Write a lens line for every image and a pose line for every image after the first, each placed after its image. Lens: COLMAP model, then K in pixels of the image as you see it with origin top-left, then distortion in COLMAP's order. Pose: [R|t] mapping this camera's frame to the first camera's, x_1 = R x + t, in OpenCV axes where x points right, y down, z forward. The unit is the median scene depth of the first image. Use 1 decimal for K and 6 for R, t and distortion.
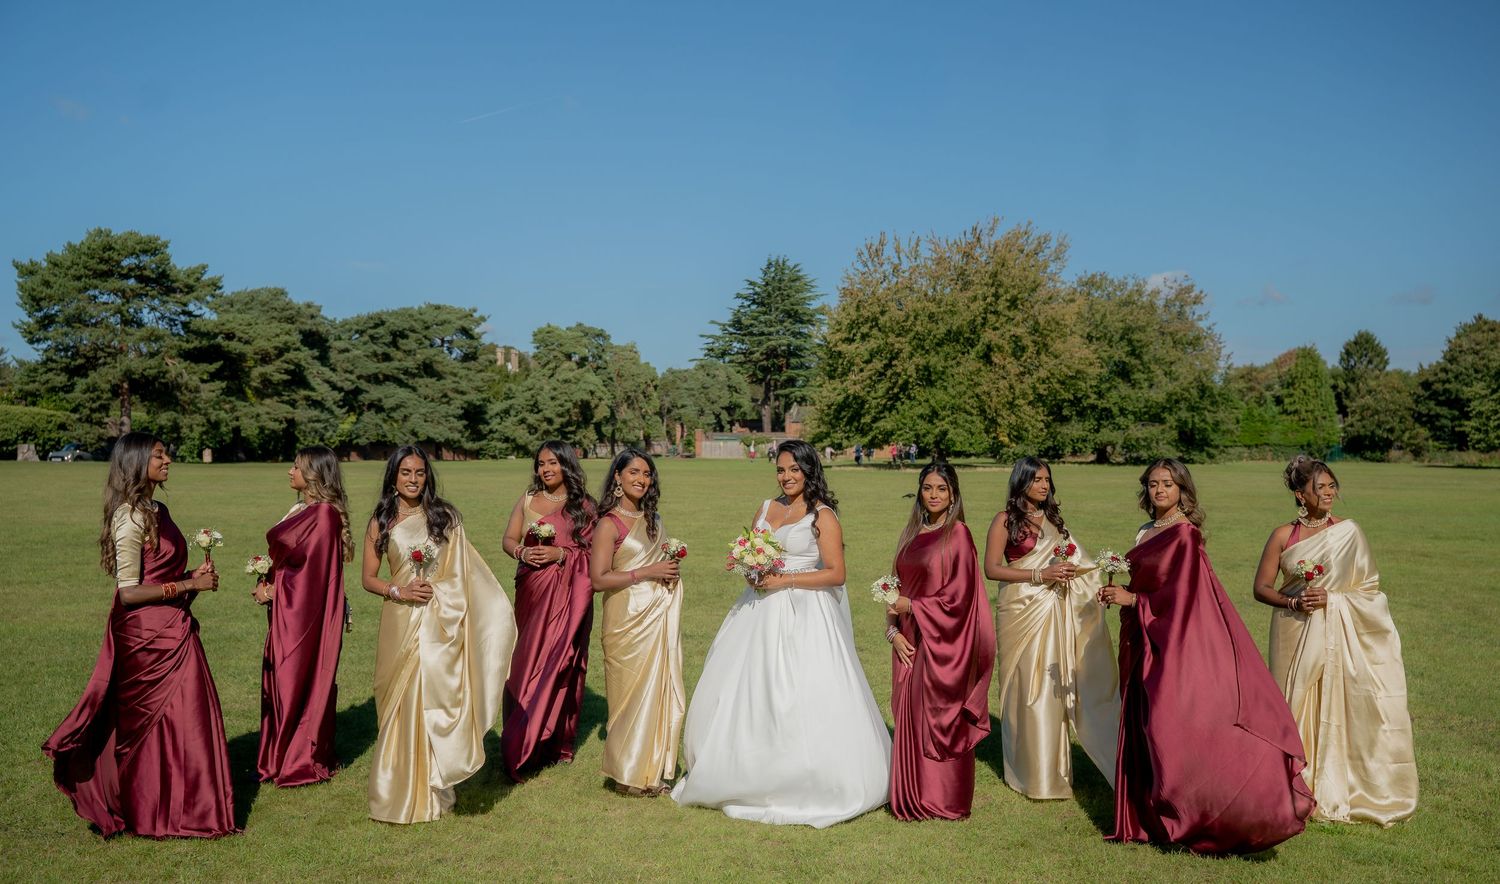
lens RADIAL K [[1619.0, 0, 812.5], [0, 1619.0, 534.4], [0, 0, 1]] dist [0.068286, 0.000000]
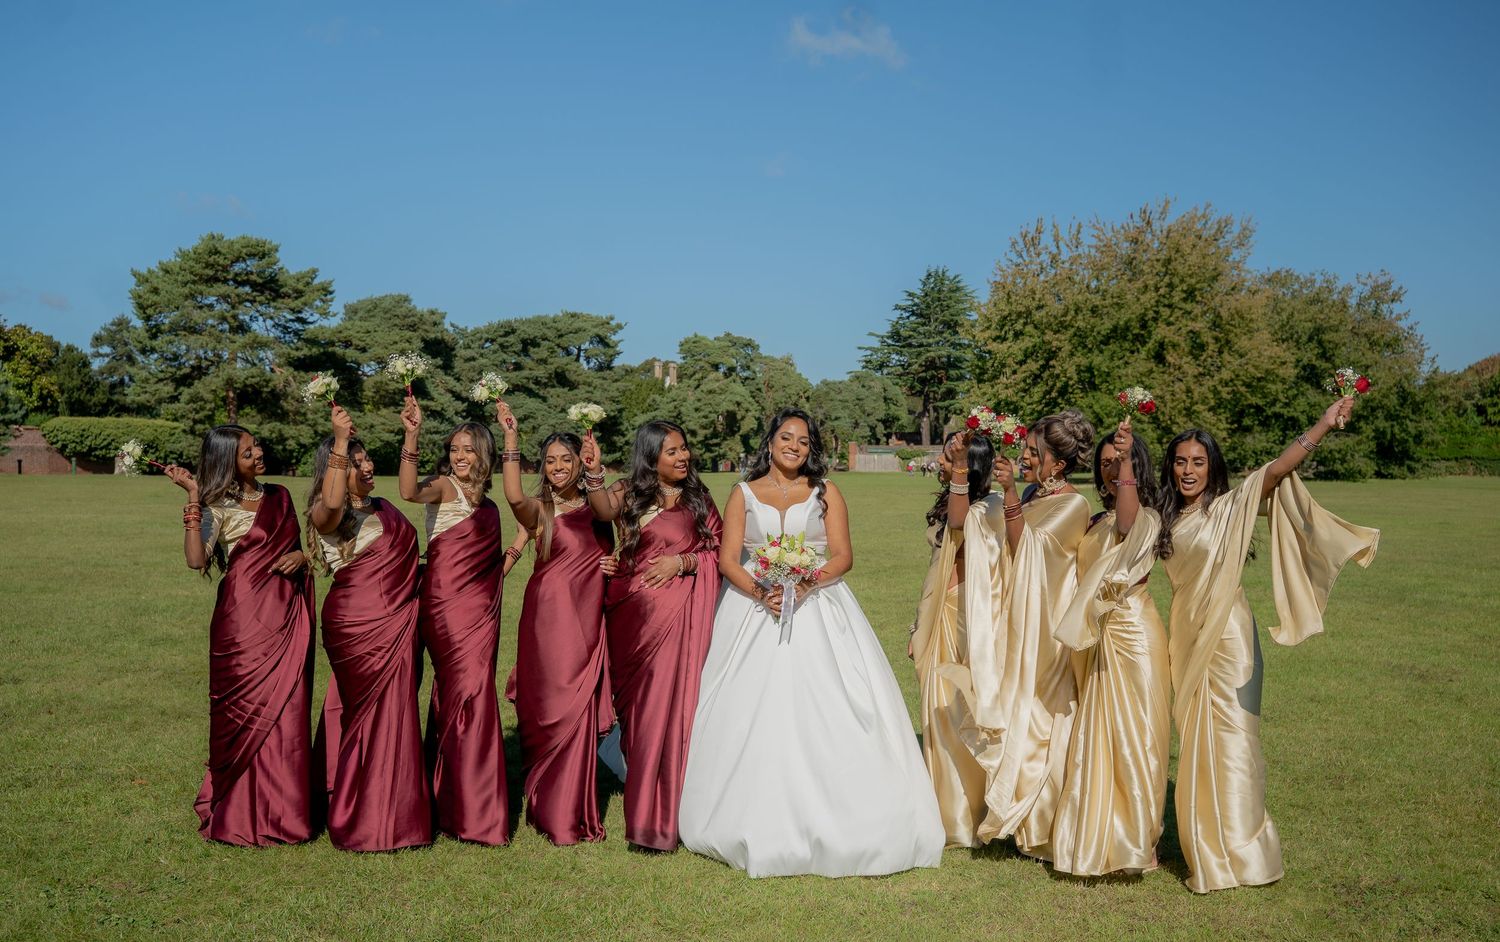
lens RADIAL K [[1523.6, 0, 771.6], [0, 1523.6, 493.7], [0, 0, 1]] dist [-0.005742, 0.000000]
pose [[0.990493, 0.003418, -0.137517, 0.012172], [-0.007905, 0.999454, -0.032089, -0.006579], [0.137332, 0.032871, 0.989979, 0.144323]]
